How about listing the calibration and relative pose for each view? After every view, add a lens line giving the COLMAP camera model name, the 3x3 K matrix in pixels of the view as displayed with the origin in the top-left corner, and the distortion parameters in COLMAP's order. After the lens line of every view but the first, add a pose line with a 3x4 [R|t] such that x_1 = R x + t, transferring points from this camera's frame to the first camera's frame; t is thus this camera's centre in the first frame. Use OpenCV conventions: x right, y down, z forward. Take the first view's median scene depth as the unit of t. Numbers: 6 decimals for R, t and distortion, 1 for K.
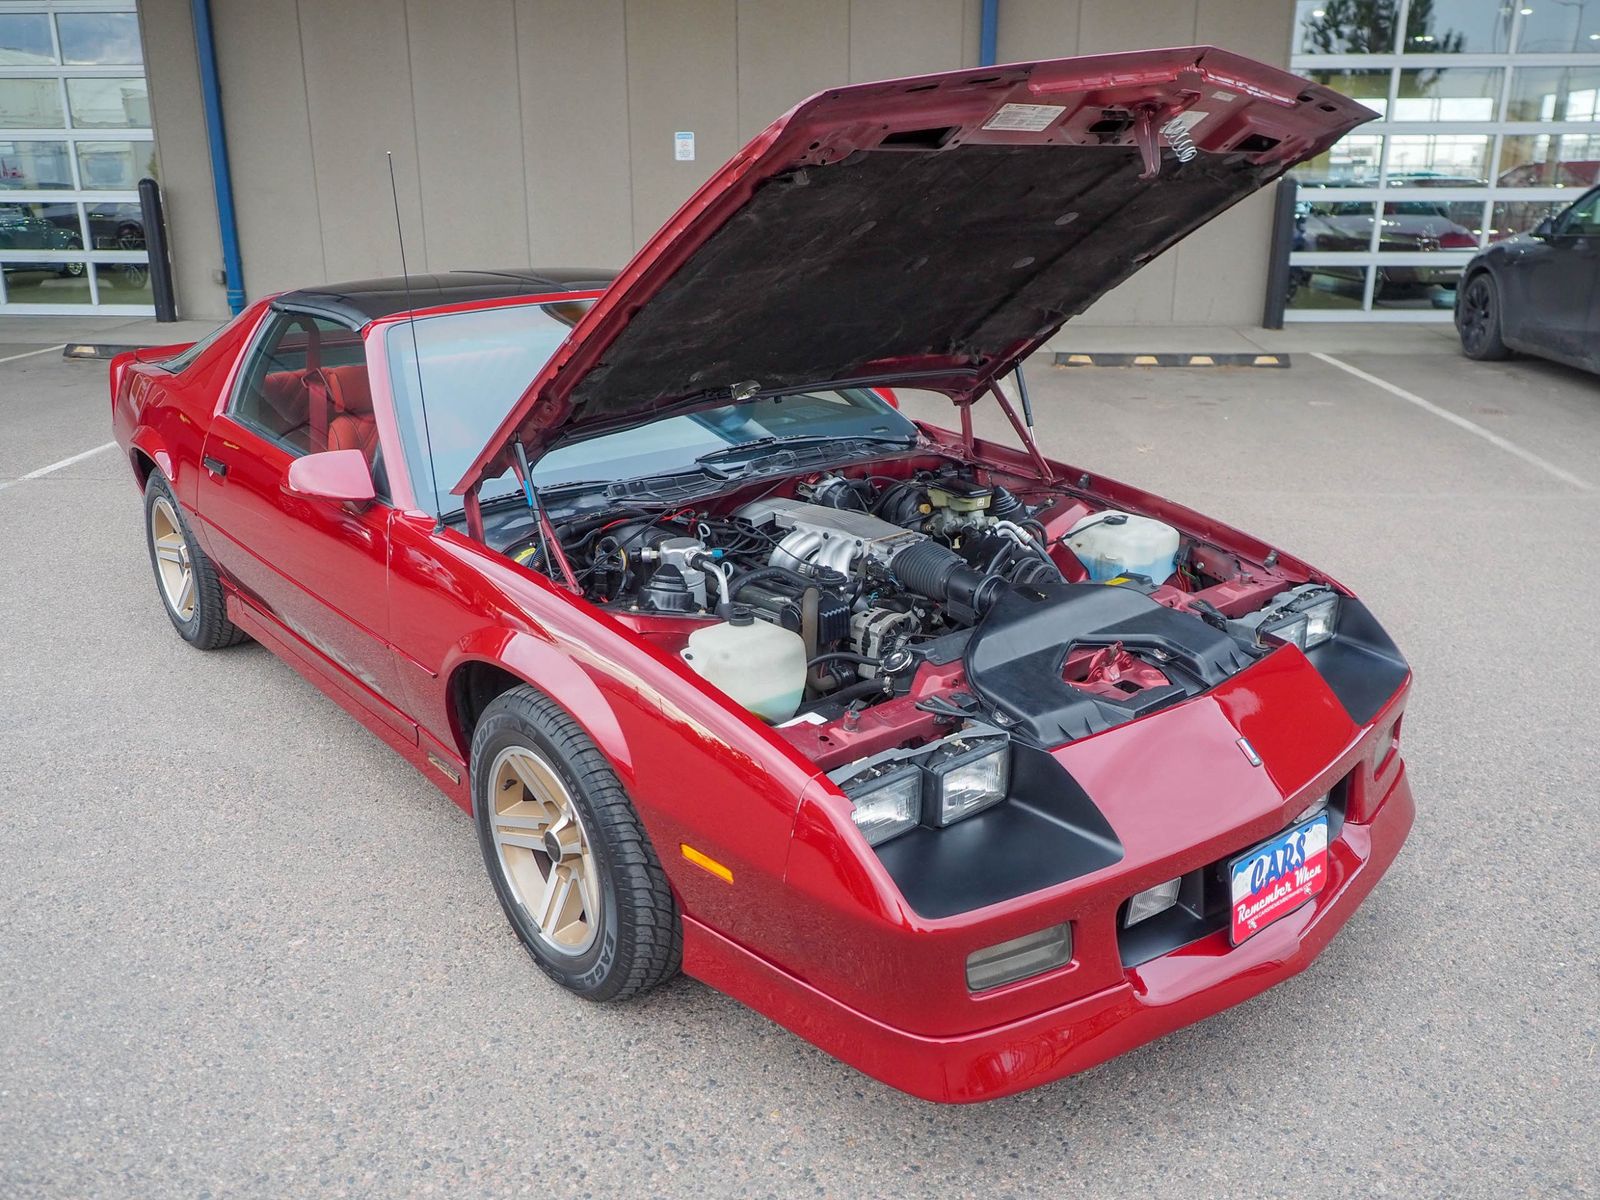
lens RADIAL K [[1290.1, 0, 807.9], [0, 1290.1, 582.3], [0, 0, 1]] dist [-0.004869, 0.002253]
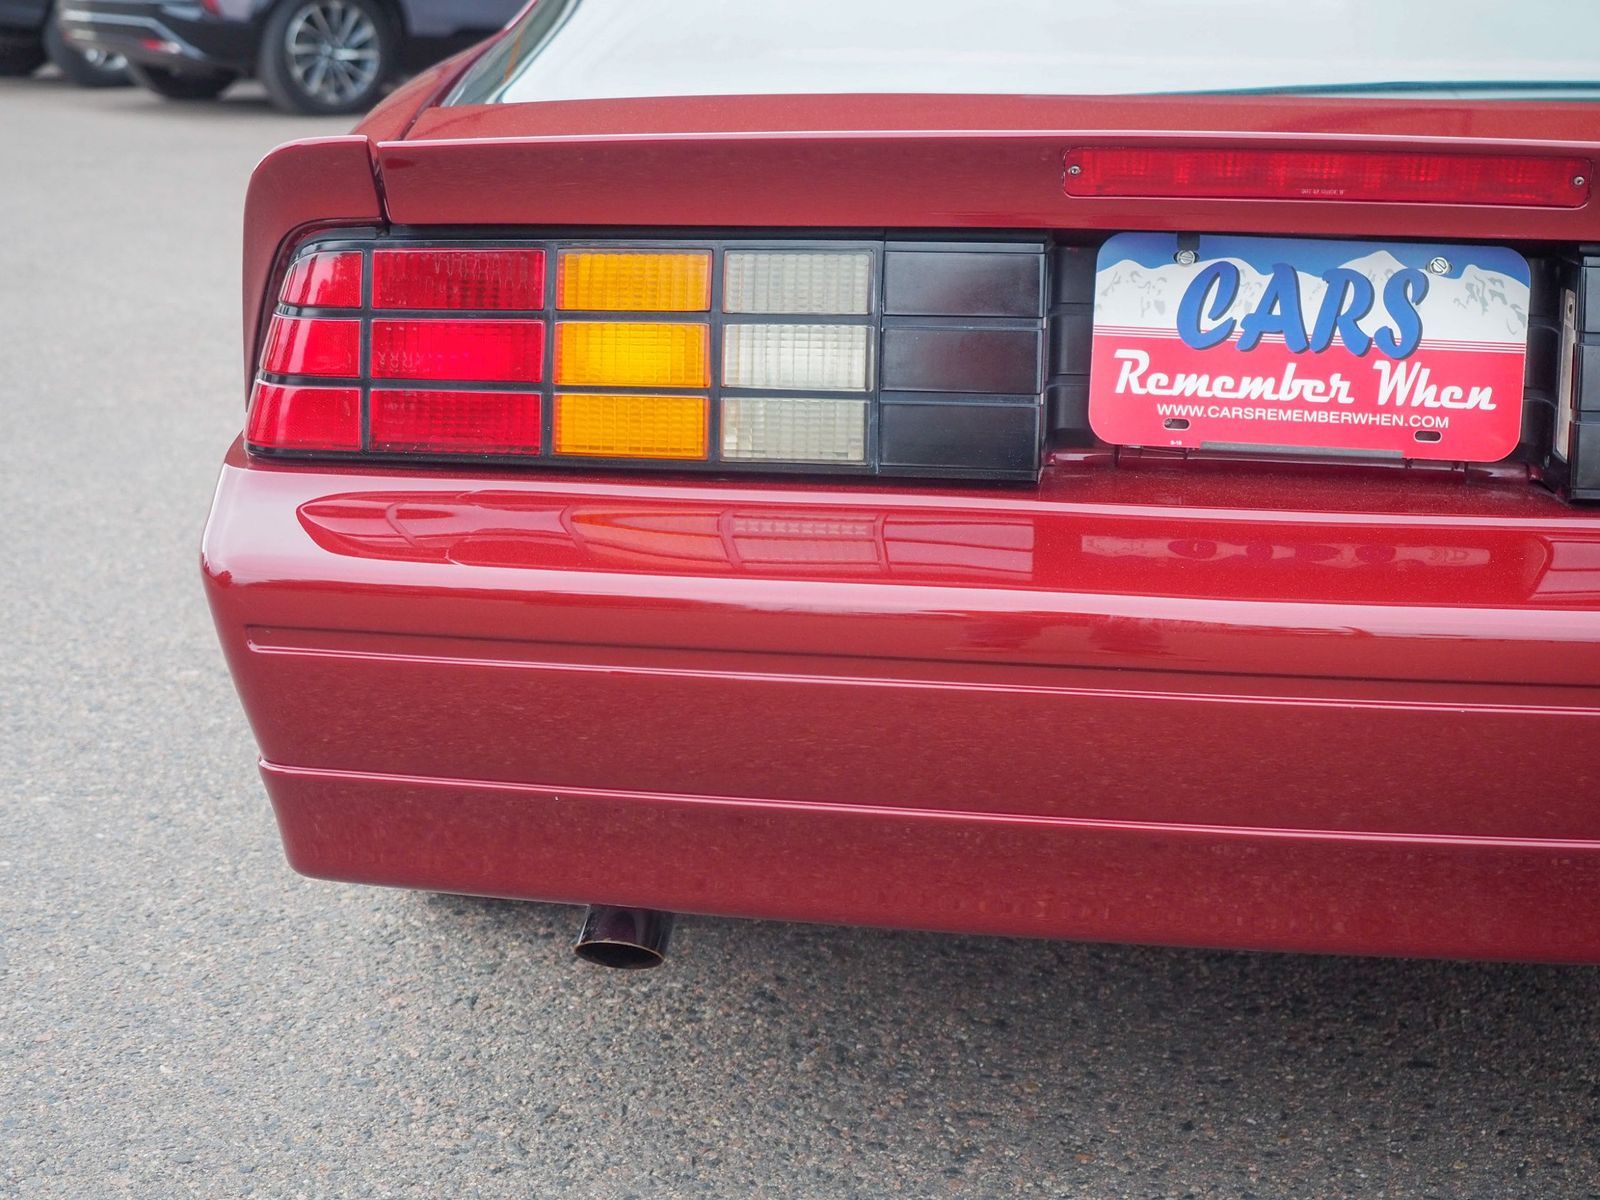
lens RADIAL K [[2603.4, 0, 773.0], [0, 2603.4, 582.1], [0, 0, 1]] dist [0.022751, -0.107579]
pose [[0.659599, 0.190595, -0.727050, 0.560447], [-0.246137, 0.968750, 0.030655, 0.180500], [0.710173, 0.158734, 0.685899, 0.142922]]
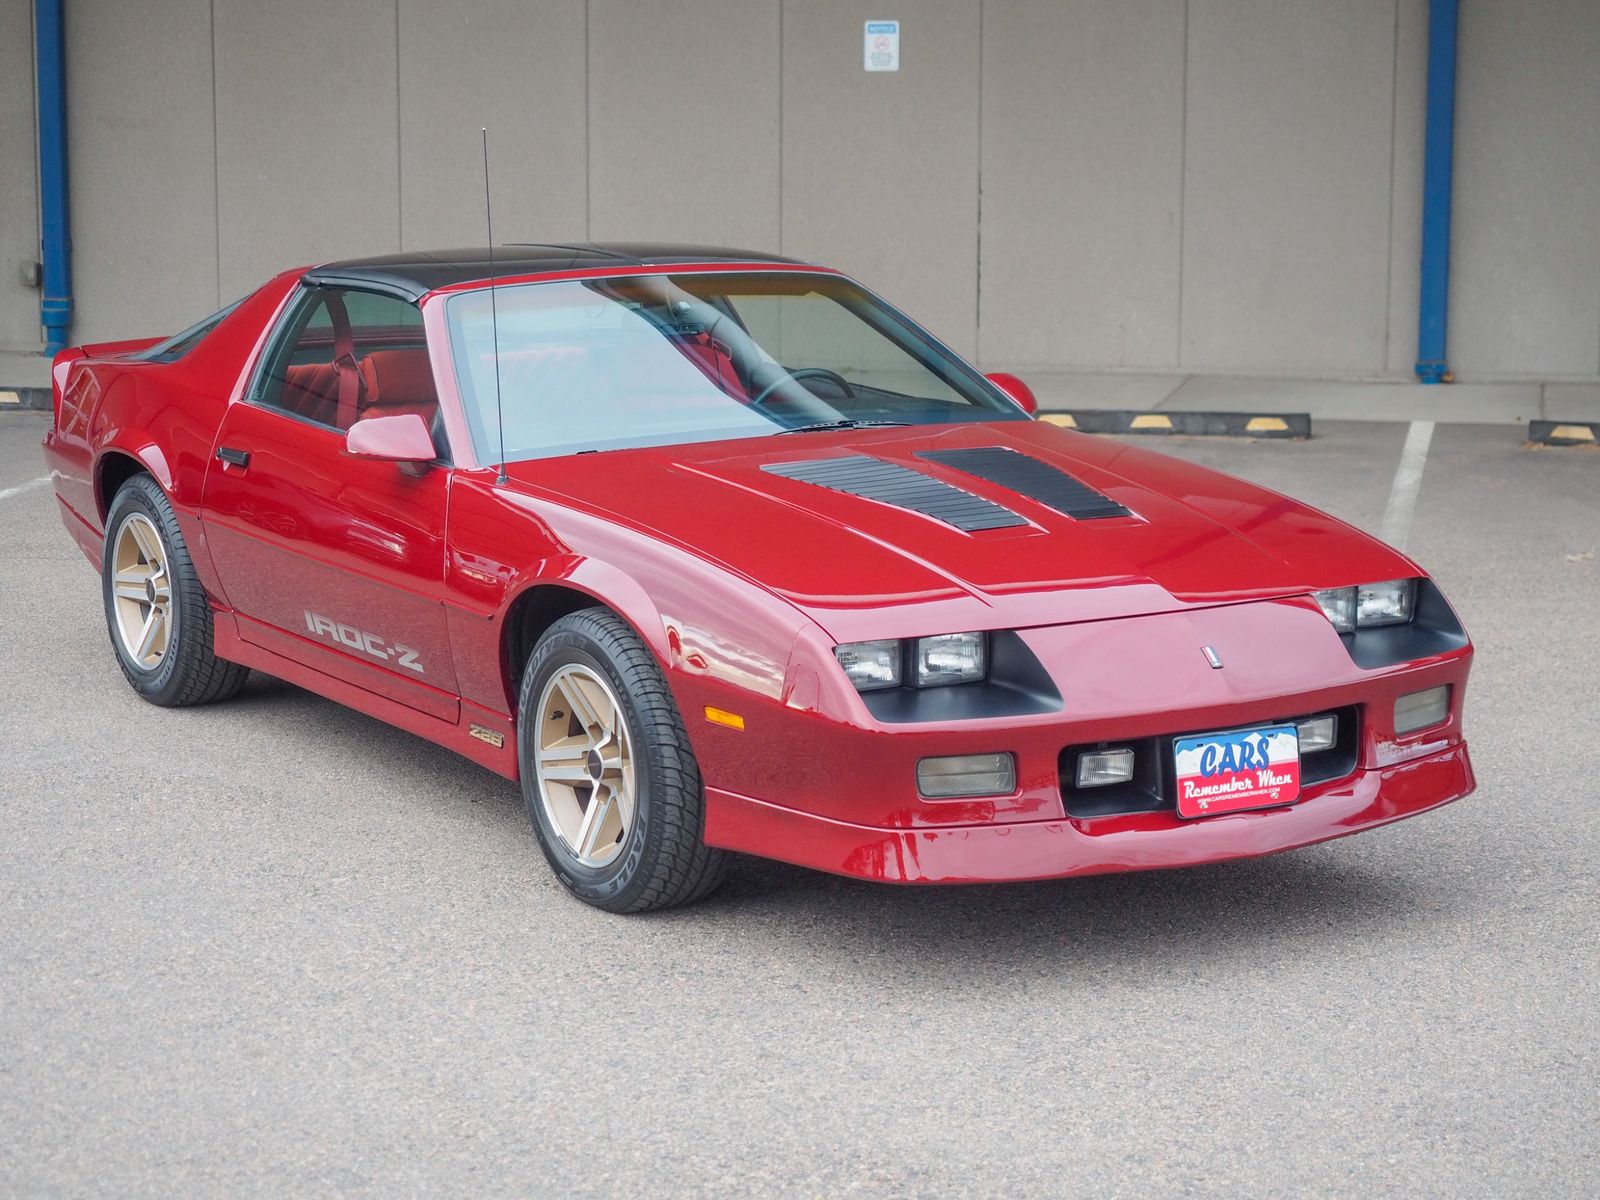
lens RADIAL K [[3386.6, 0, 763.6], [0, 3386.6, 601.2], [0, 0, 1]] dist [0.059661, -0.560192]
pose [[0.988416, 0.026426, -0.149448, 0.345848], [-0.048203, 0.988398, -0.144033, 0.459689], [0.143908, 0.149568, 0.978223, -1.693768]]
